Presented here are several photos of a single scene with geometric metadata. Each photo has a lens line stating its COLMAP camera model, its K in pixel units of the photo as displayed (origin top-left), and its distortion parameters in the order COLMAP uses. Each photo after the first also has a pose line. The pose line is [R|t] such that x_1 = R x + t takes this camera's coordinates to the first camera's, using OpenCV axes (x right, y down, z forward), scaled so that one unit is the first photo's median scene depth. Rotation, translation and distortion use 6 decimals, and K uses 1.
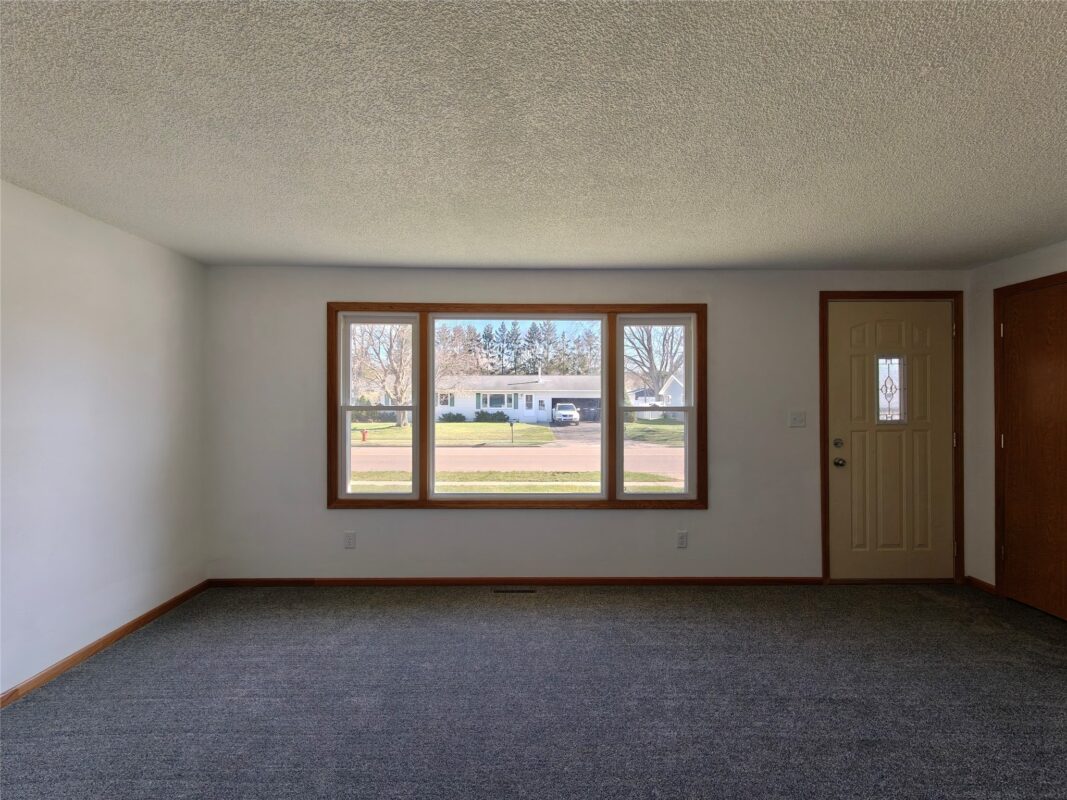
lens RADIAL K [[499.3, 0, 533.5], [0, 499.3, 400.0], [0, 0, 1]] dist [0.001629, 0.000996]
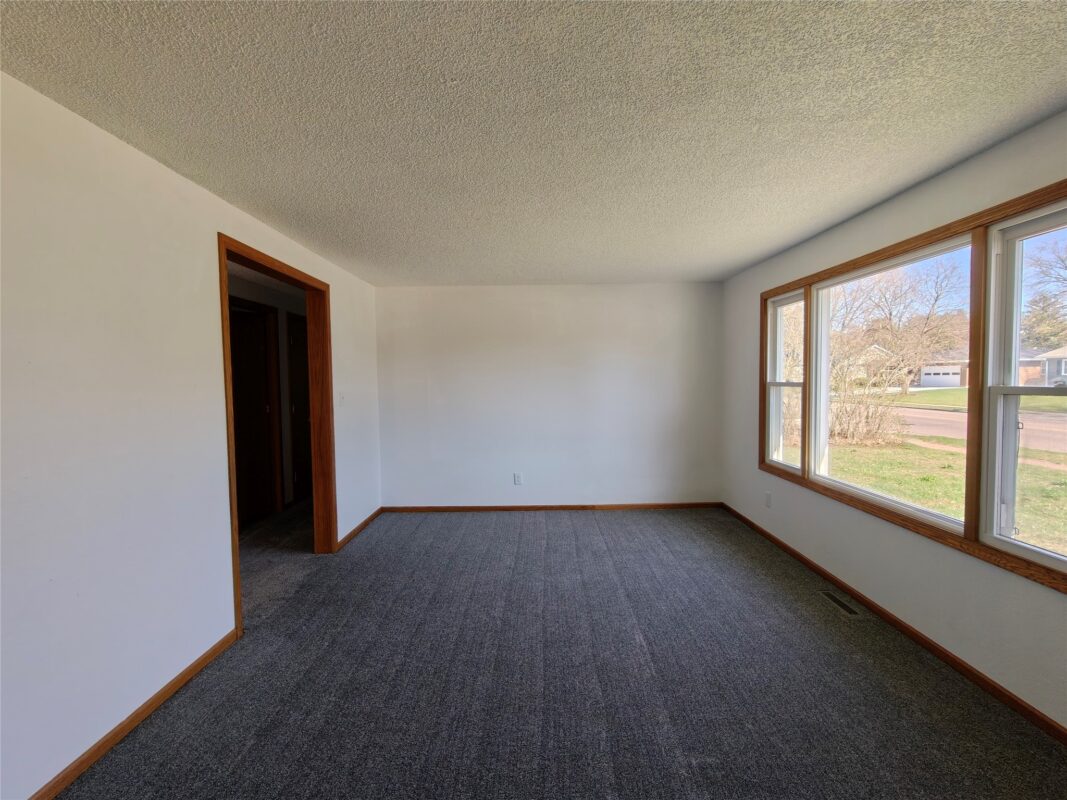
lens RADIAL K [[499.3, 0, 533.5], [0, 499.3, 400.0], [0, 0, 1]] dist [0.001629, 0.000996]
pose [[-0.005956, 0.042739, -0.999069, 0.765768], [0.013114, 0.999004, 0.042658, -0.002711], [0.999896, -0.012848, -0.006510, 0.472148]]
